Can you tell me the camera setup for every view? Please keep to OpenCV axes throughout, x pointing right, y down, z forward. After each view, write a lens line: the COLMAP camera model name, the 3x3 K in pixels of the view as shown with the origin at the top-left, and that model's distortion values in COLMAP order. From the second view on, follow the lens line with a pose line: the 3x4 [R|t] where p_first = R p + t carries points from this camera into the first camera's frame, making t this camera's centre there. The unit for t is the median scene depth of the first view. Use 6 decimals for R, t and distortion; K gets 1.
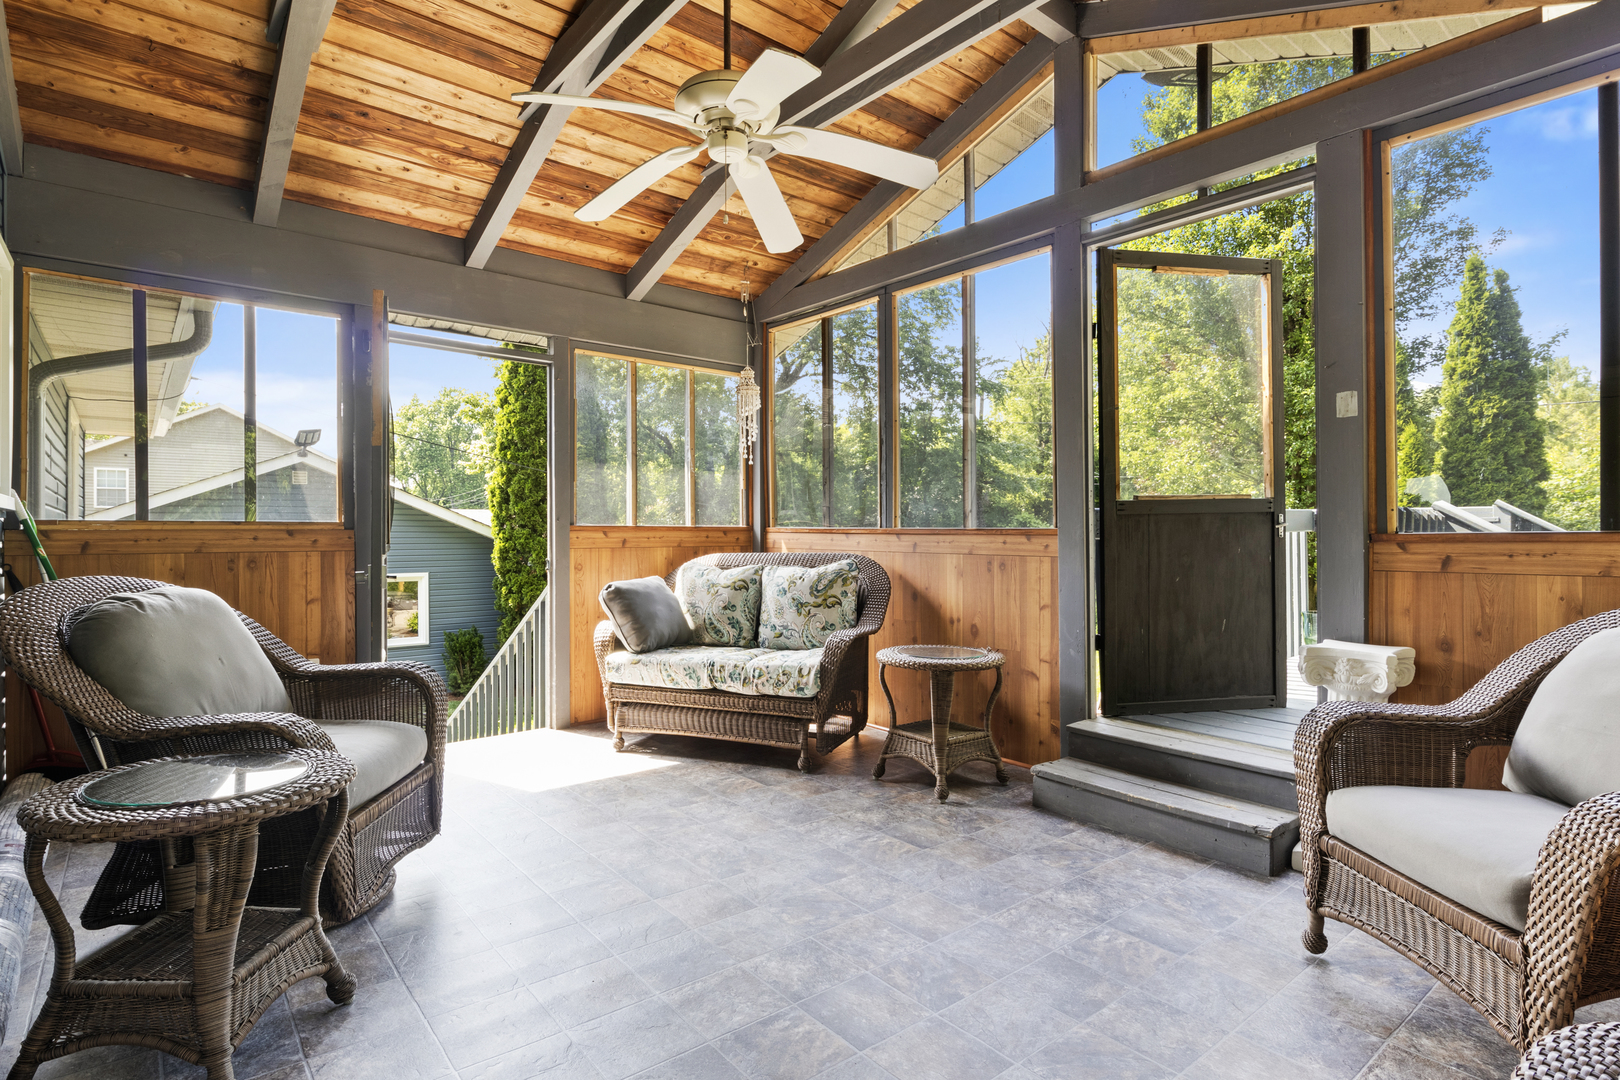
lens RADIAL K [[826.6, 0, 810.8], [0, 826.6, 533.9], [0, 0, 1]] dist [-0.010533, -0.000661]
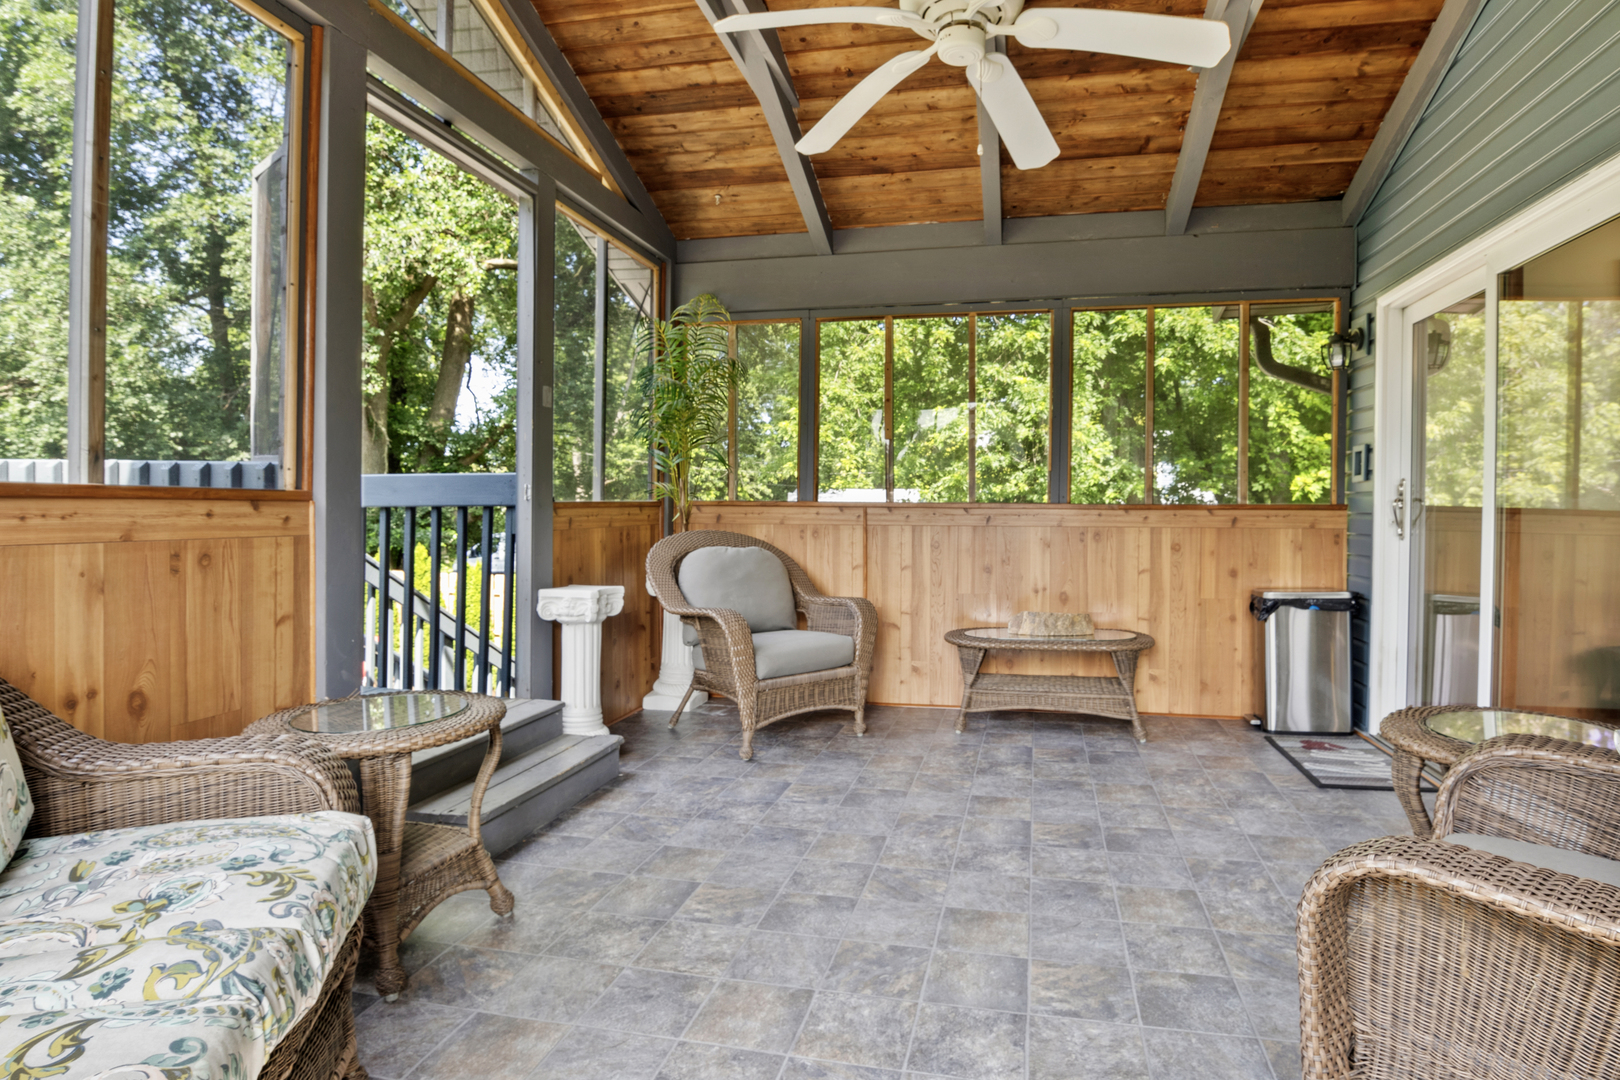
lens RADIAL K [[826.6, 0, 865.3], [0, 826.6, 512.3], [0, 0, 1]] dist [-0.010533, -0.000661]
pose [[-0.635997, -0.008544, 0.771644, -0.551667], [-0.007452, 0.999960, 0.004930, 0.004125], [-0.771656, -0.002615, -0.636035, 1.277528]]
